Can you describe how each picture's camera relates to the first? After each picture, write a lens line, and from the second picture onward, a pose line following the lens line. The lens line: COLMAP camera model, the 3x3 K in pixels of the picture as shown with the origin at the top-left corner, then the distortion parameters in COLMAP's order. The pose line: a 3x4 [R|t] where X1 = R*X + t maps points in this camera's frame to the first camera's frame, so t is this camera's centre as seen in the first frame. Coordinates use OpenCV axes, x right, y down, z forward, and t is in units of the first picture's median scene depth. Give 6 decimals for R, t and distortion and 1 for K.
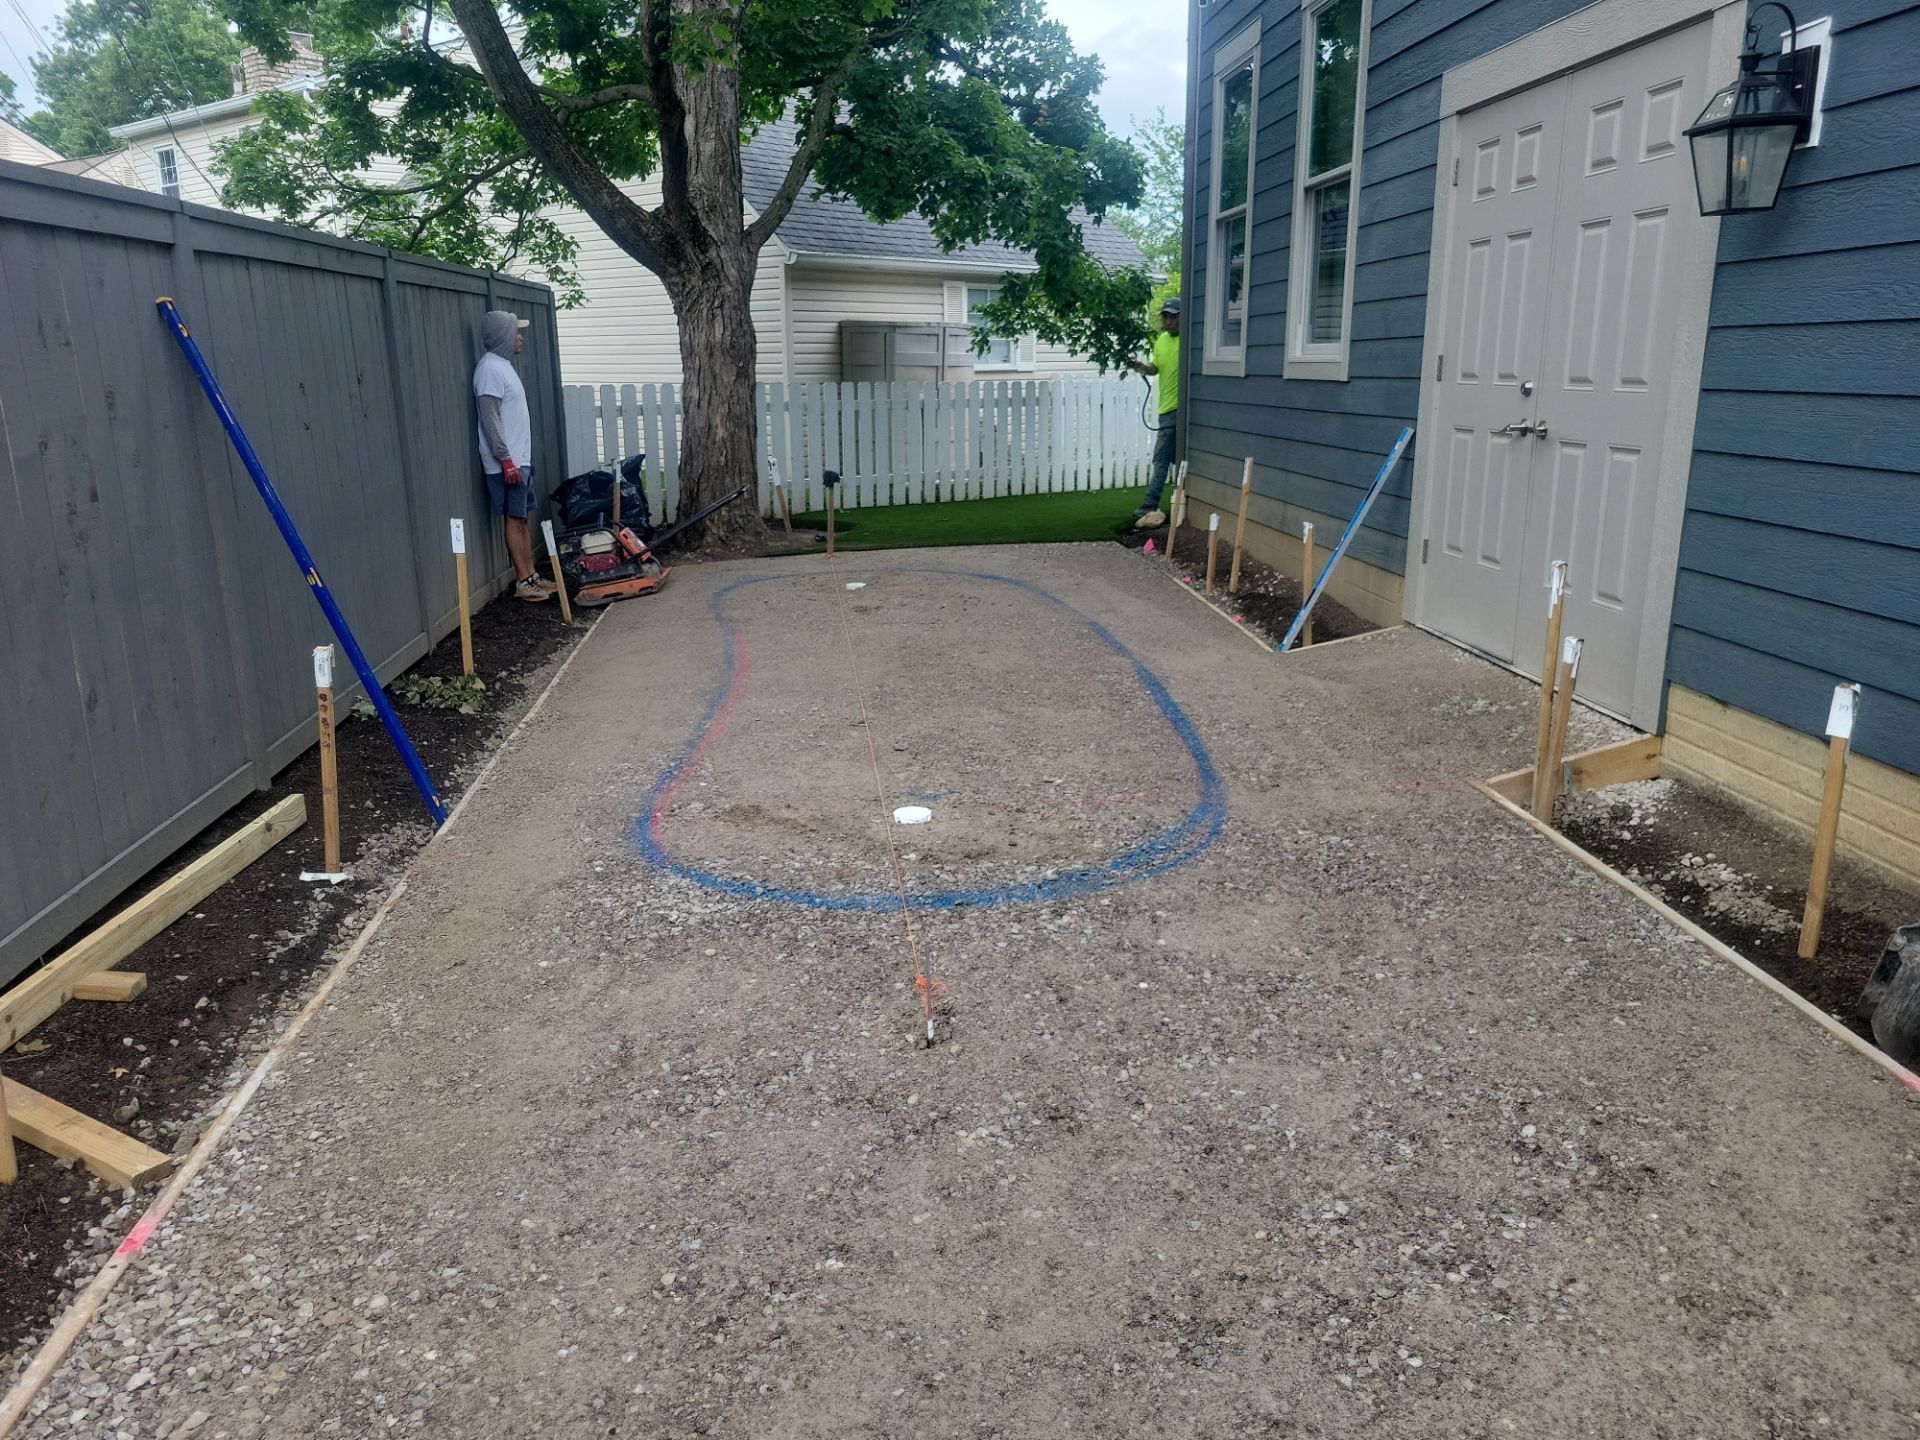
lens RADIAL K [[1438.7, 0, 963.5], [0, 1438.7, 736.0], [0, 0, 1]] dist [0.036916, -0.019286]
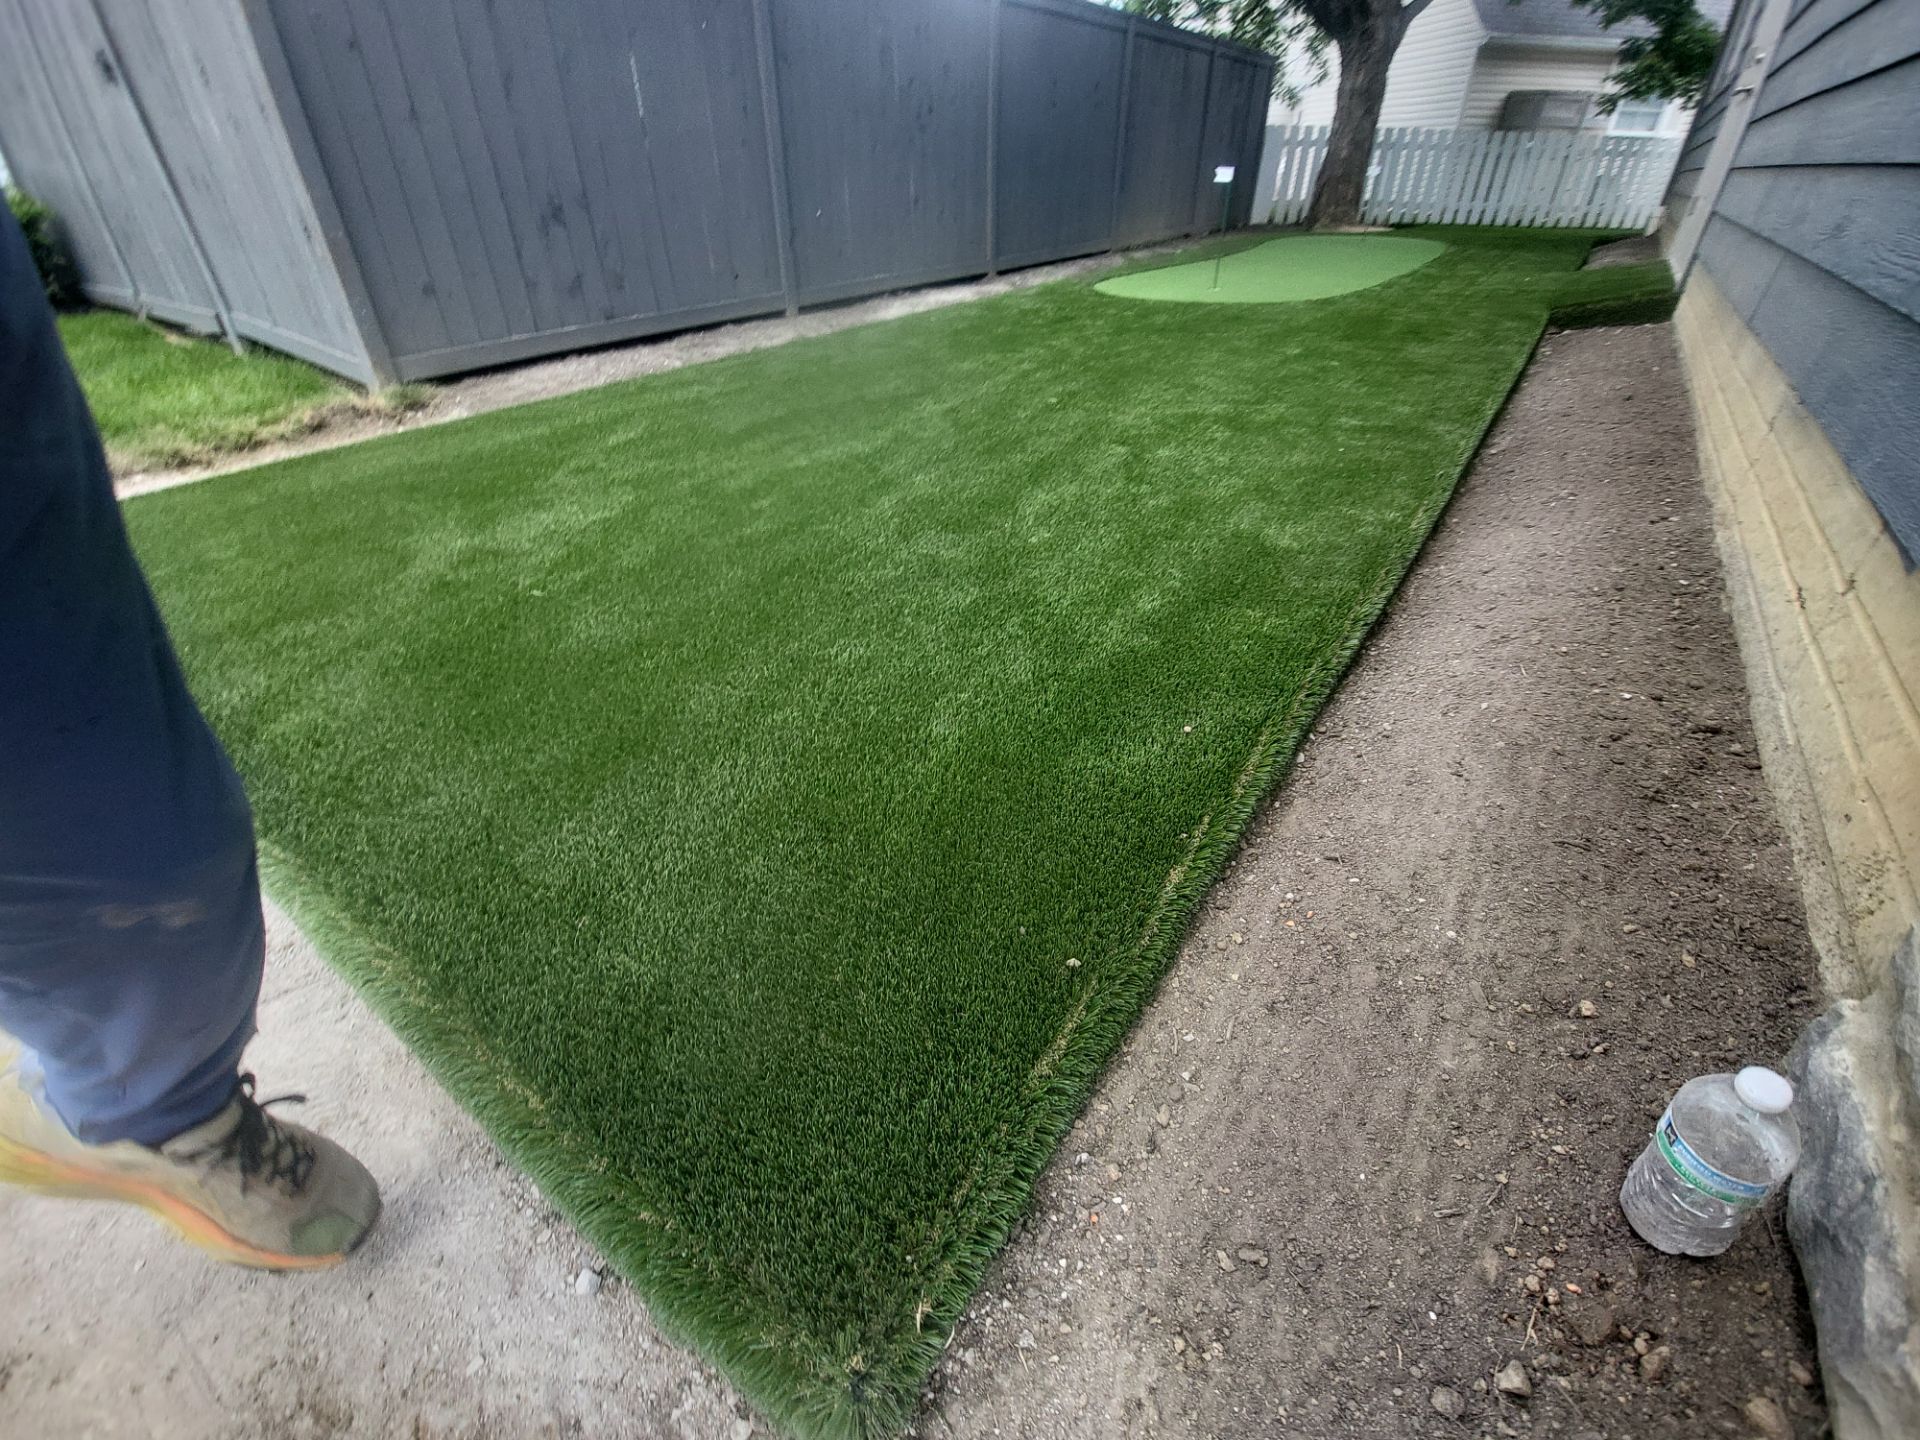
lens RADIAL K [[835.3, 0, 989.0], [0, 835.3, 720.6], [0, 0, 1]] dist [-0.012601, -0.000461]
pose [[0.785282, 0.353578, -0.508247, 0.203424], [-0.166941, 0.911410, 0.376115, 0.084174], [0.596207, -0.210509, 0.774740, -0.100810]]
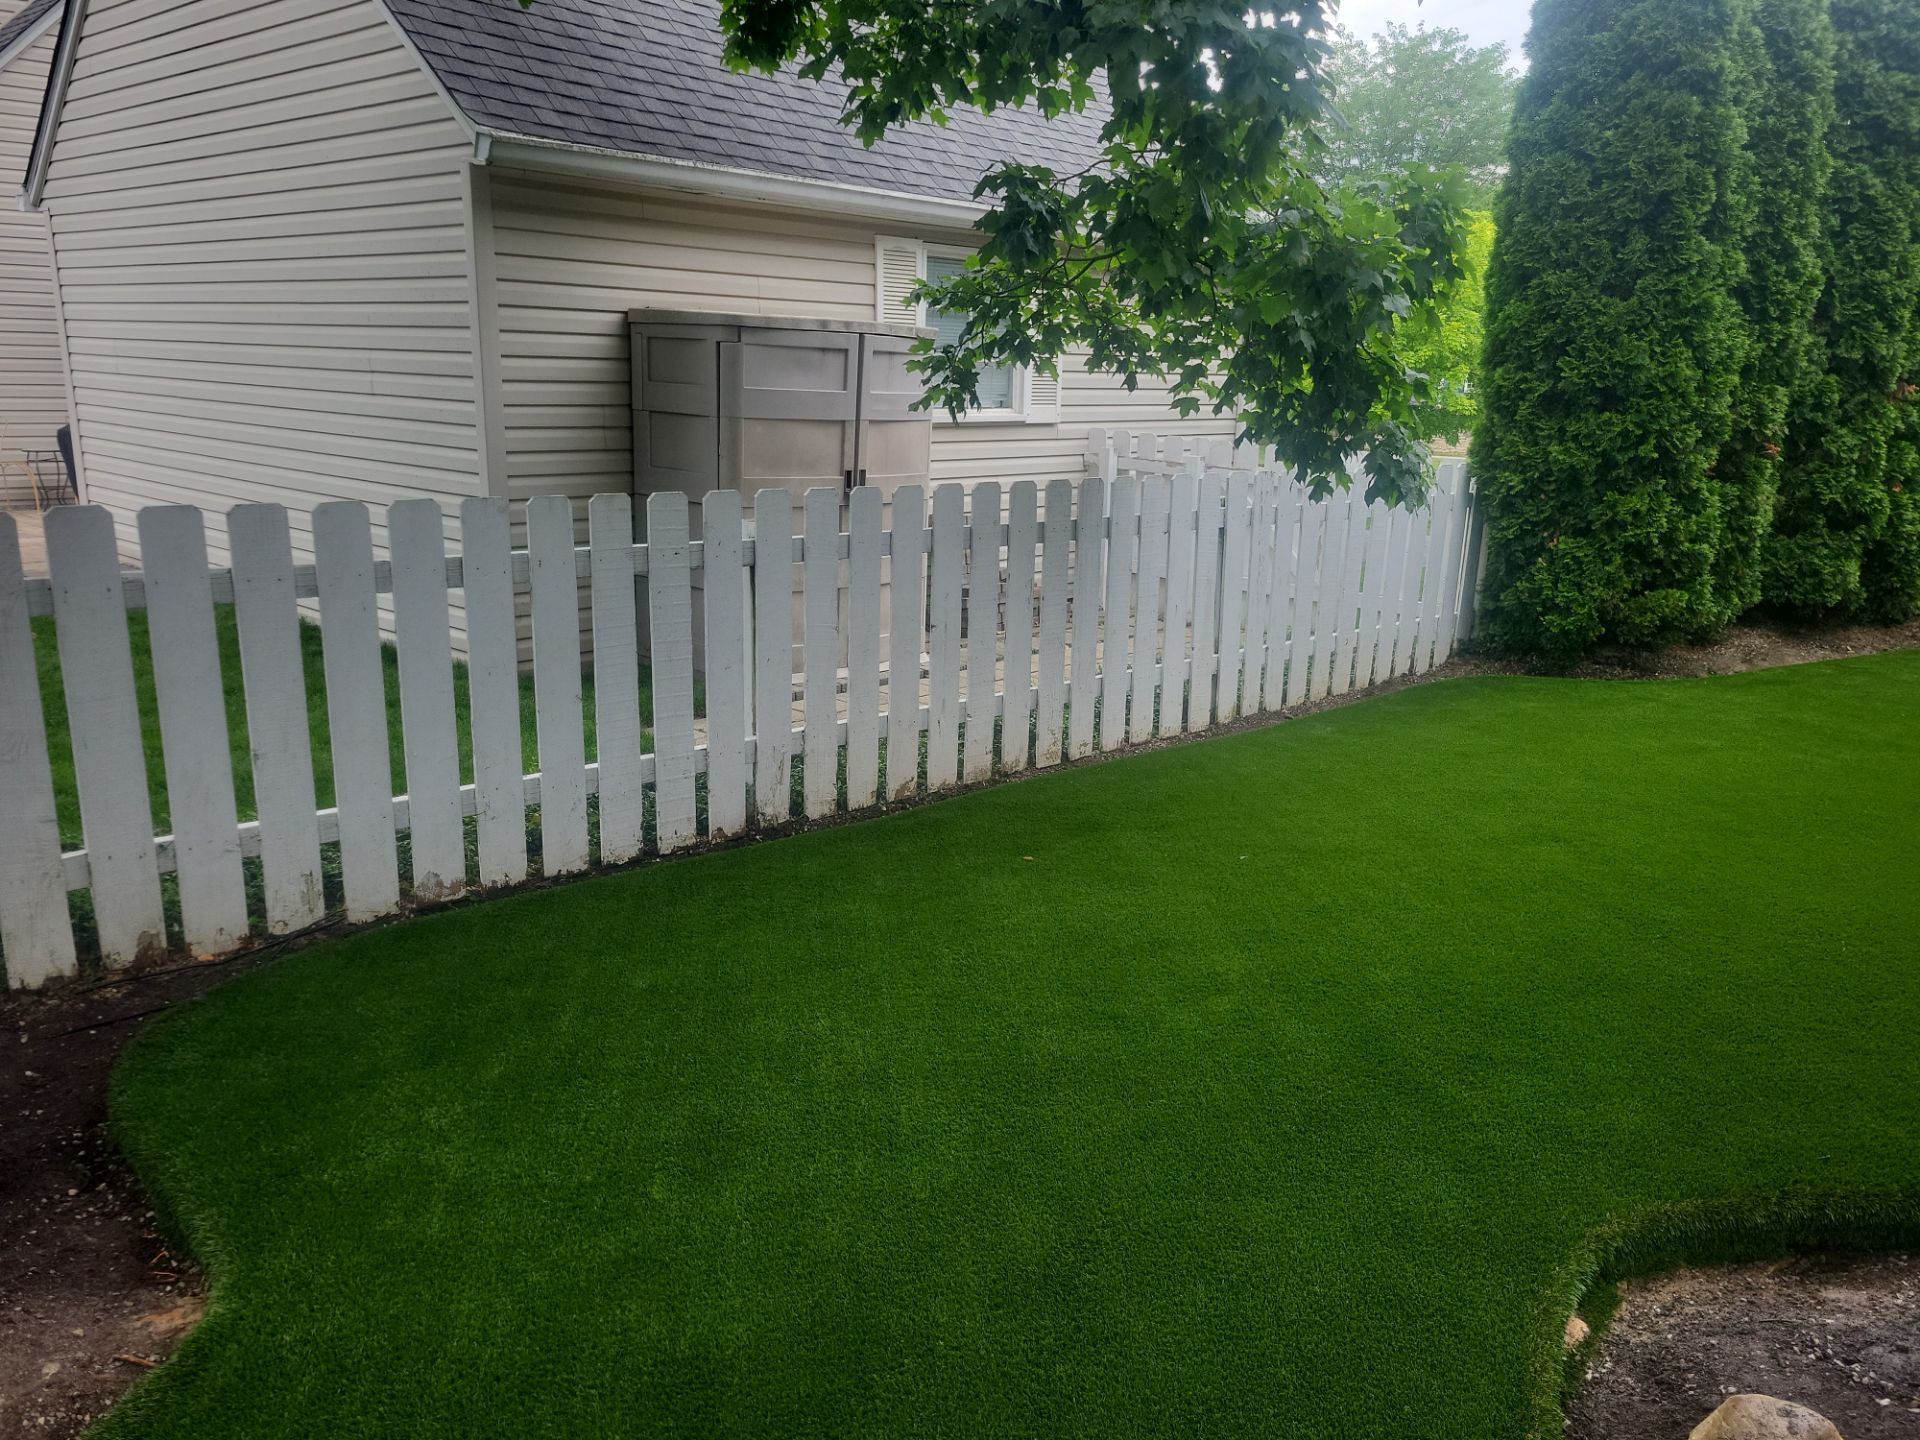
lens RADIAL K [[1438.7, 0, 963.5], [0, 1438.7, 736.0], [0, 0, 1]] dist [0.036916, -0.019286]
pose [[0.999456, 0.032509, 0.005540, 0.026178], [-0.032483, 0.999461, -0.004666, -0.224444], [-0.005689, 0.004484, 0.999974, 0.788964]]
